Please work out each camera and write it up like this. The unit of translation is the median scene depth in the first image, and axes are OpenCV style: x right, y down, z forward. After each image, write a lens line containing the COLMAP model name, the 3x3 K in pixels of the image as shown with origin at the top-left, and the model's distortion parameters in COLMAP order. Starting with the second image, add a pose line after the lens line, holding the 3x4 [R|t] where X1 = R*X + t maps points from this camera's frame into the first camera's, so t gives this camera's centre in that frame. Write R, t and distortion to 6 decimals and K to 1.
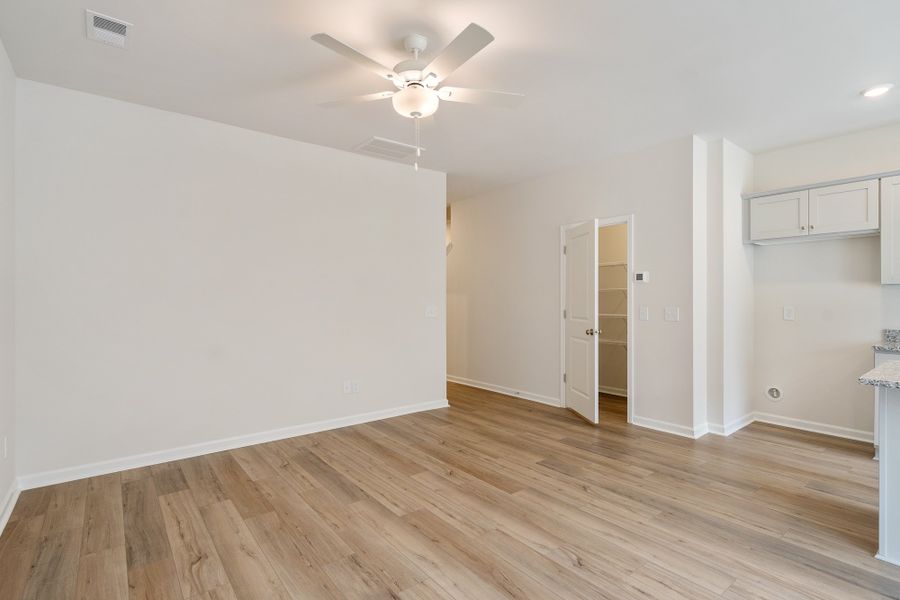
lens RADIAL K [[432.4, 0, 443.6], [0, 432.4, 299.3], [0, 0, 1]] dist [-0.011328, 0.001538]
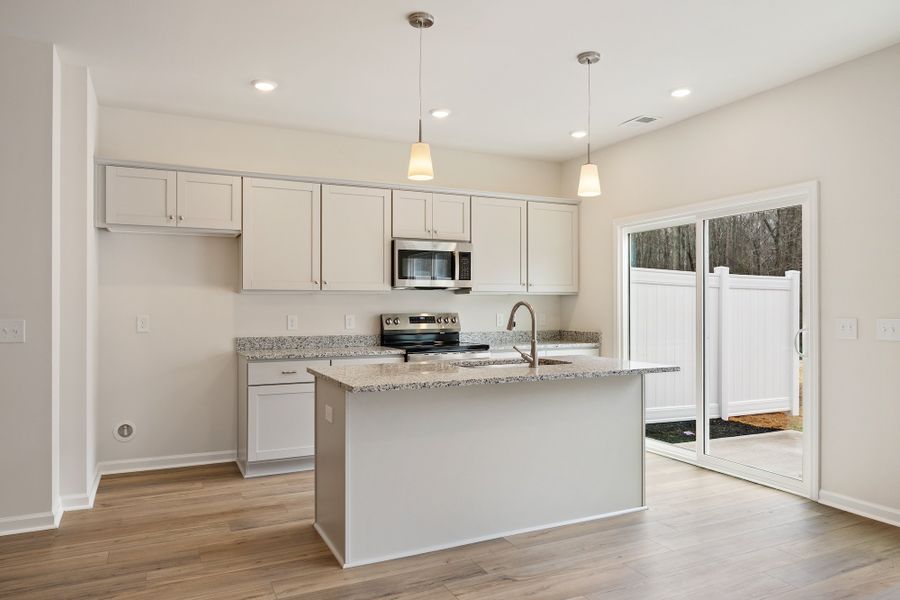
lens RADIAL K [[600.7, 0, 448.2], [0, 600.7, 301.8], [0, 0, 1]] dist [-0.004486, 0.007456]
pose [[0.208587, 0.007208, 0.977977, -0.178025], [0.001874, 0.999968, -0.007770, 0.002769], [-0.978002, 0.003453, 0.208567, 0.293495]]
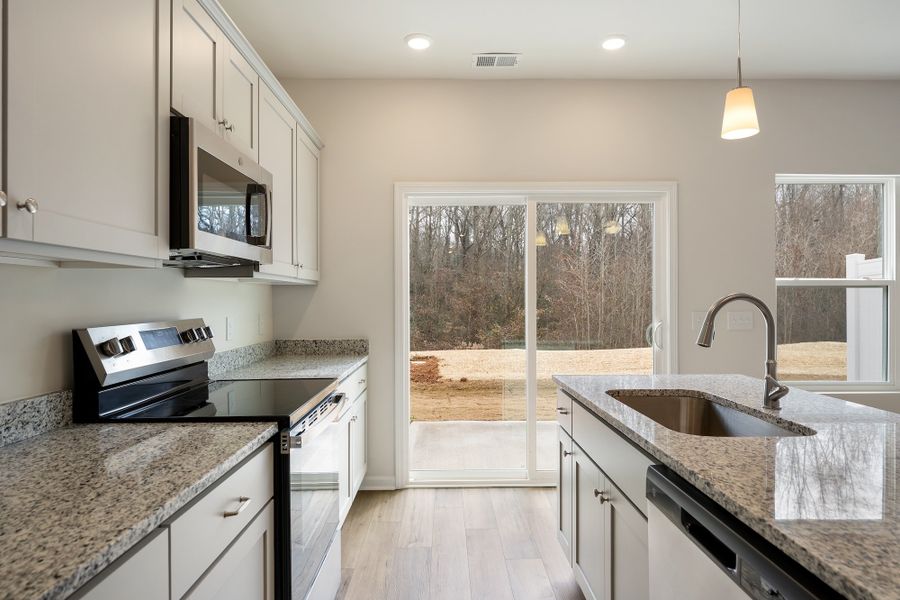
lens RADIAL K [[574.6, 0, 452.6], [0, 574.6, 303.9], [0, 0, 1]] dist [-0.000478, -0.000212]
pose [[-0.790499, 0.000328, 0.612464, 0.731426], [0.004858, 0.999972, 0.005736, 0.001000], [-0.612445, 0.007509, -0.790478, 1.023955]]
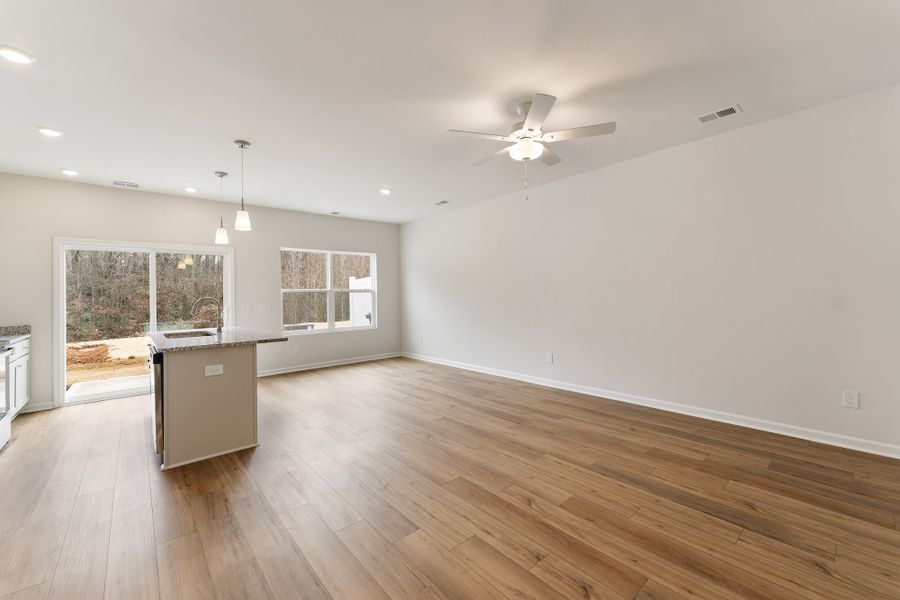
lens RADIAL K [[362.8, 0, 447.5], [0, 362.8, 288.7], [0, 0, 1]] dist [0.001060, 0.000475]
pose [[-0.998496, 0.019807, -0.051117, 0.184719], [0.020716, 0.999635, -0.017317, 0.002994], [0.050756, -0.018350, -0.998543, 1.557004]]
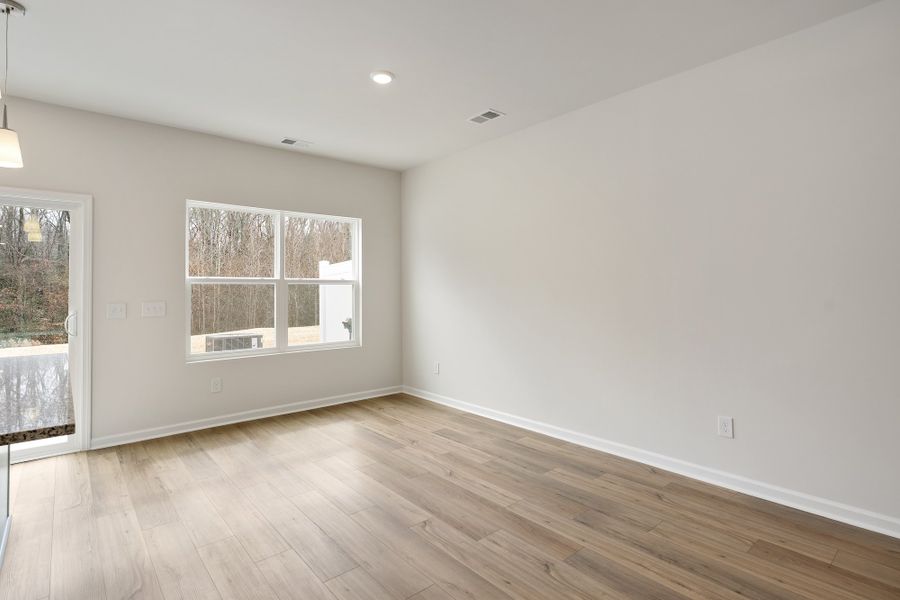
lens RADIAL K [[456.8, 0, 444.0], [0, 456.8, 285.4], [0, 0, 1]] dist [0.019727, 0.000544]
pose [[-0.999227, 0.008747, -0.038331, 0.270514], [0.009164, 0.999901, -0.010709, 0.000277], [0.038234, -0.011052, -0.999208, 0.978682]]
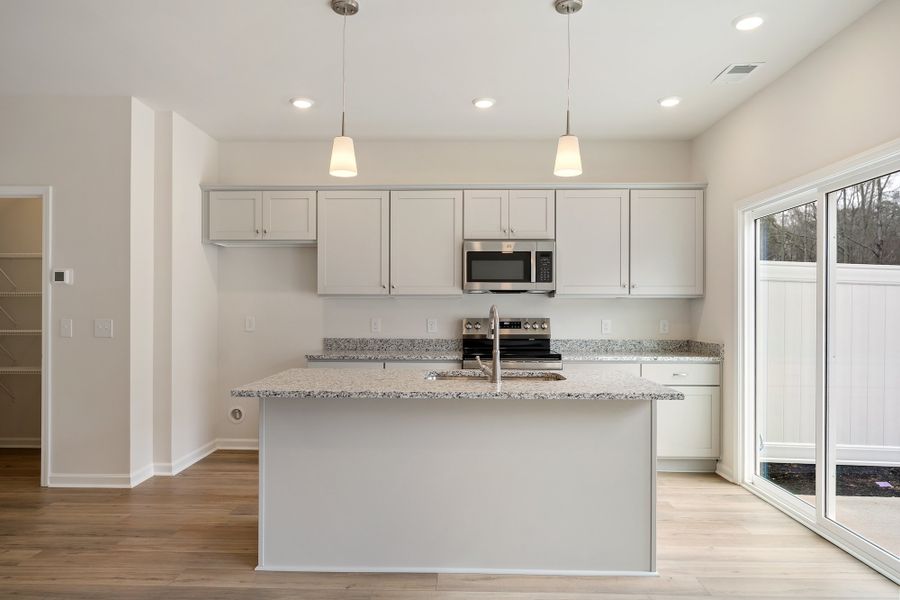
lens RADIAL K [[574.6, 0, 448.2], [0, 574.6, 307.3], [0, 0, 1]] dist [-0.000478, -0.000212]
pose [[0.632545, 0.005325, 0.774505, 0.161433], [-0.003237, 0.999986, -0.004232, 0.000747], [-0.774517, 0.000169, 0.632553, -0.114200]]
